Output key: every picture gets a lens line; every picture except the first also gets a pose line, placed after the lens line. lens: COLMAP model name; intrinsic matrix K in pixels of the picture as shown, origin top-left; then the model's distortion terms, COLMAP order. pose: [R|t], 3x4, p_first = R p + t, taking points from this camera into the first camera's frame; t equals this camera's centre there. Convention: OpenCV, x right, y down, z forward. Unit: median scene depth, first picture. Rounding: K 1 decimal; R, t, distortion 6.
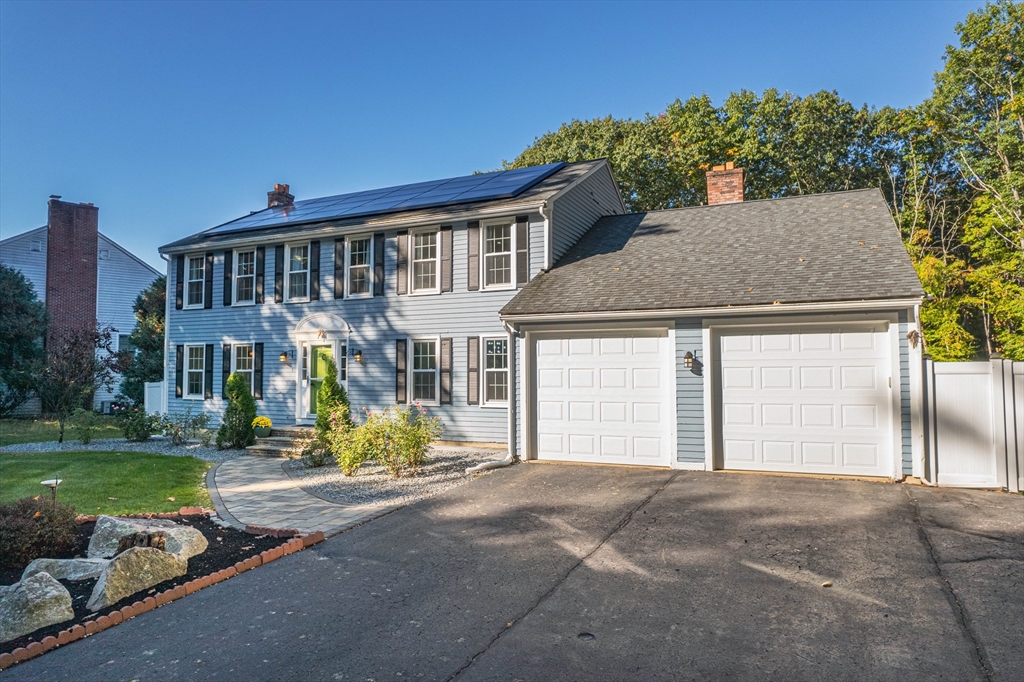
lens RADIAL K [[609.5, 0, 512.0], [0, 609.5, 341.0], [0, 0, 1]] dist [-0.033467, 0.019443]
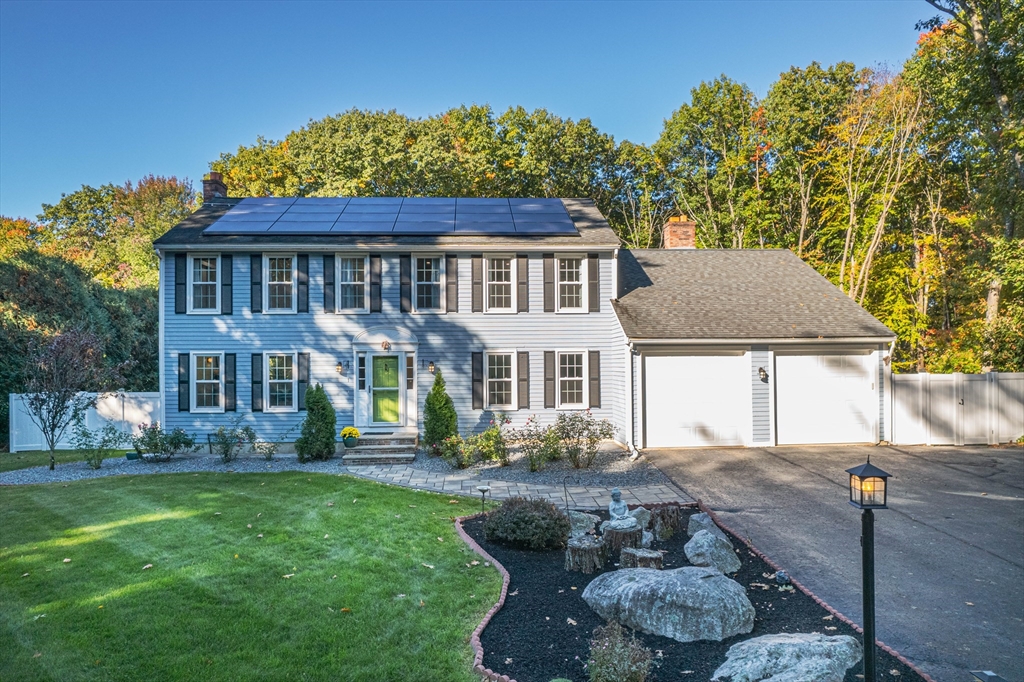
lens RADIAL K [[650.0, 0, 512.0], [0, 650.0, 341.0], [0, 0, 1]] dist [-0.065760, 0.051347]
pose [[0.899252, 0.014480, 0.437192, -0.597830], [-0.016672, 0.999860, 0.001177, -0.023839], [-0.437113, -0.008347, 0.899368, -0.088924]]
